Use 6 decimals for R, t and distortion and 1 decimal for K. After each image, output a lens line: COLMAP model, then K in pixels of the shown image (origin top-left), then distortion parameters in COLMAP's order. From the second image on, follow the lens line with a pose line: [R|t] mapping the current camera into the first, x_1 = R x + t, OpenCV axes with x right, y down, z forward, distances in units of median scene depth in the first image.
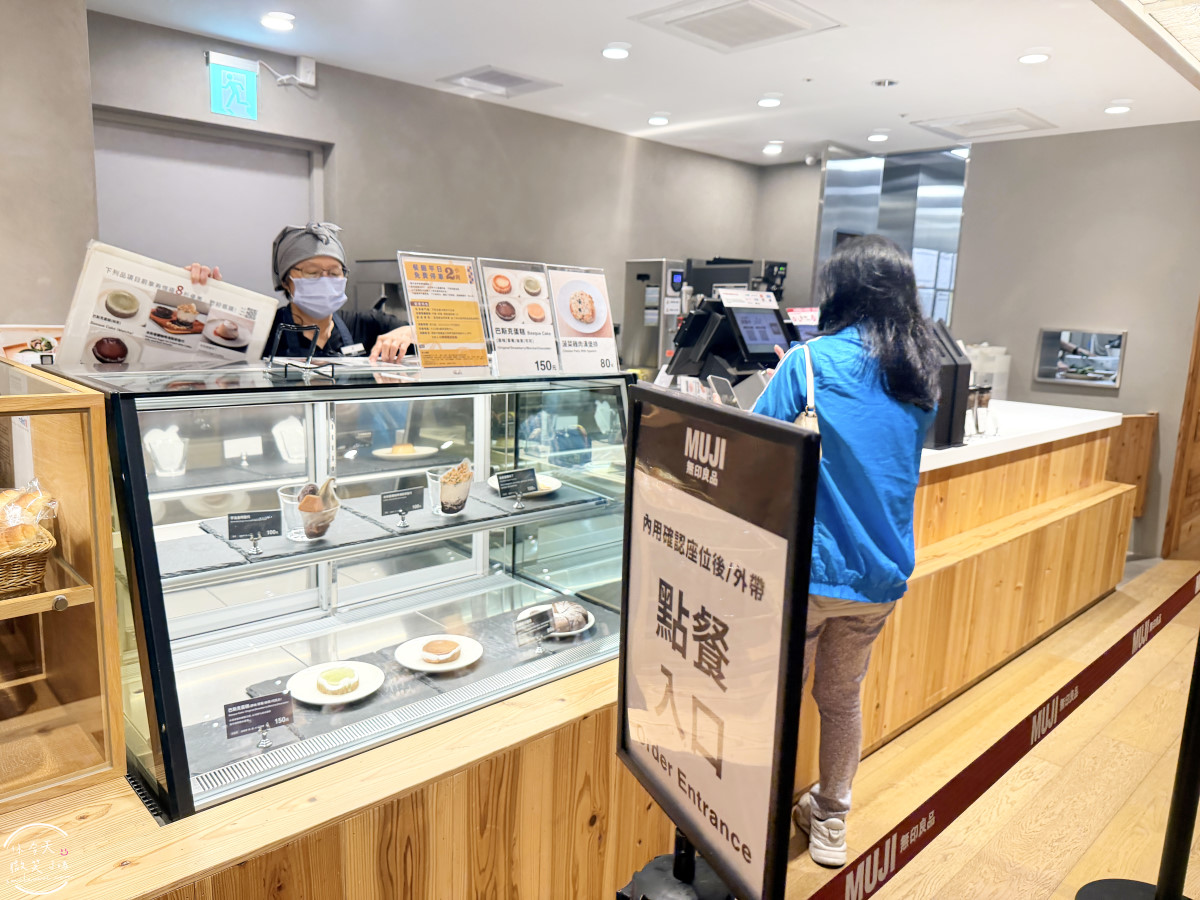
lens RADIAL K [[844.5, 0, 597.3], [0, 844.5, 455.6], [0, 0, 1]] dist [0.146920, -0.271979]
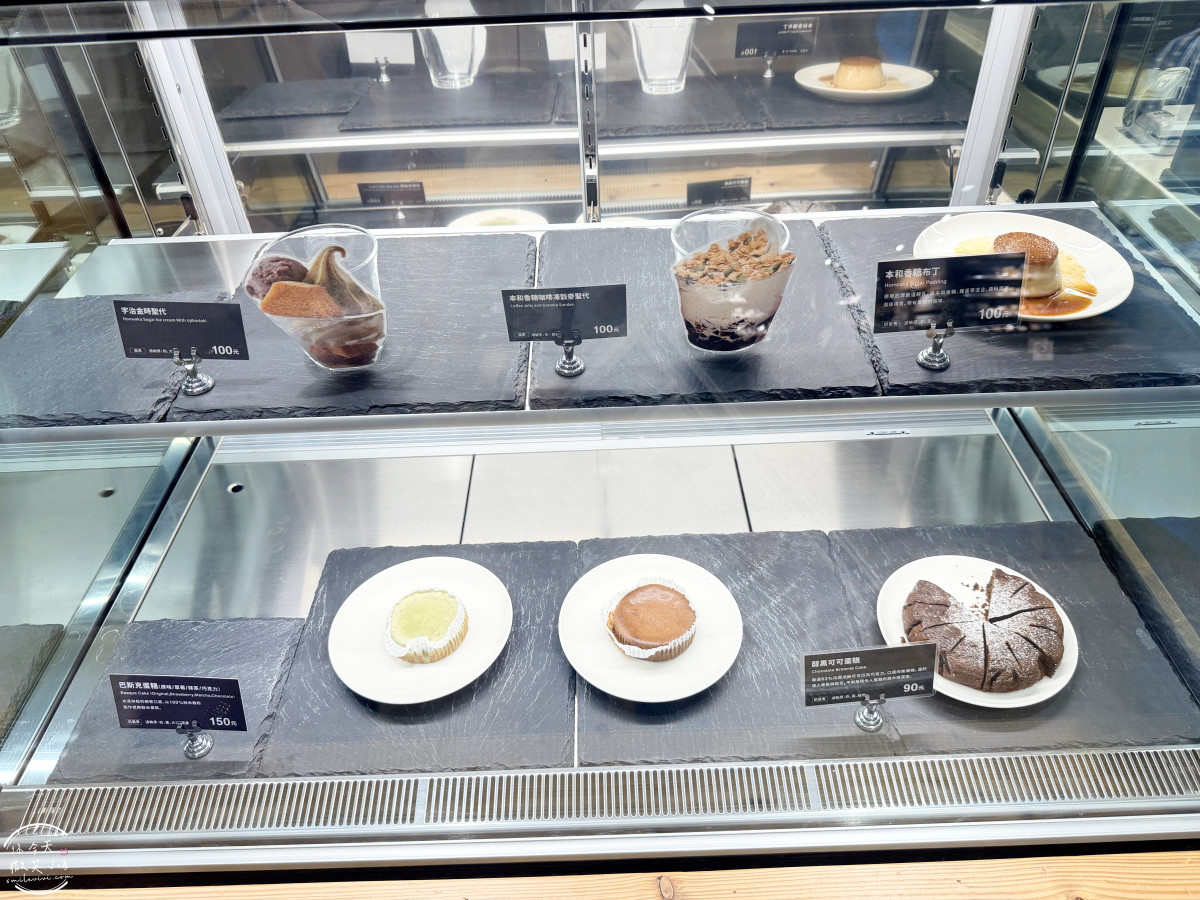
lens RADIAL K [[840.6, 0, 599.9], [0, 840.6, 435.0], [0, 0, 1]] dist [0.070384, -0.097347]
pose [[0.734336, 0.369052, -0.569694, 0.008328], [-0.055022, 0.868885, 0.491946, -0.040061], [0.676552, -0.329908, 0.658360, 0.351661]]
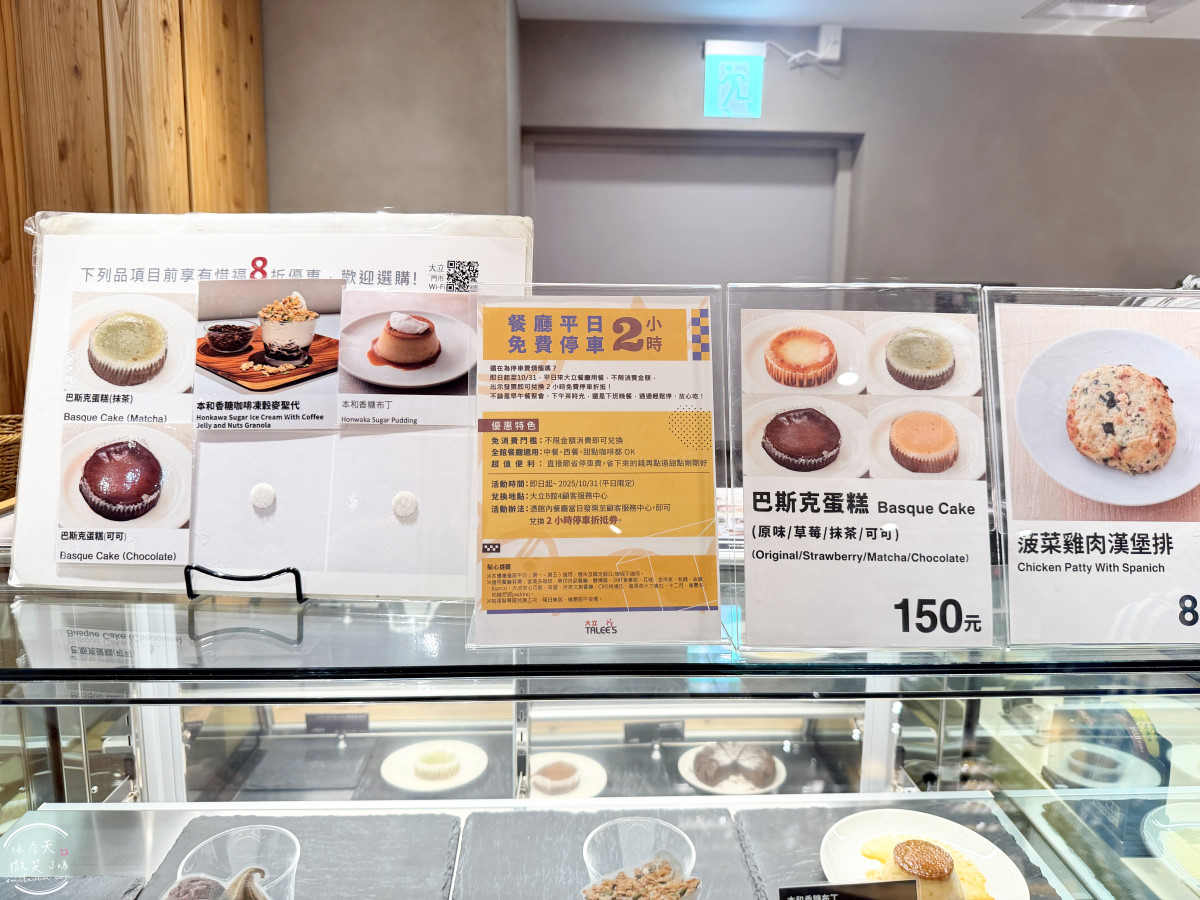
lens RADIAL K [[840.6, 0, 599.9], [0, 840.6, 435.0], [0, 0, 1]] dist [0.070384, -0.097347]
pose [[0.755997, 0.064358, -0.651404, 0.021362], [-0.095090, 0.995396, -0.012014, -0.078882], [0.647632, 0.071025, 0.758636, 0.346417]]
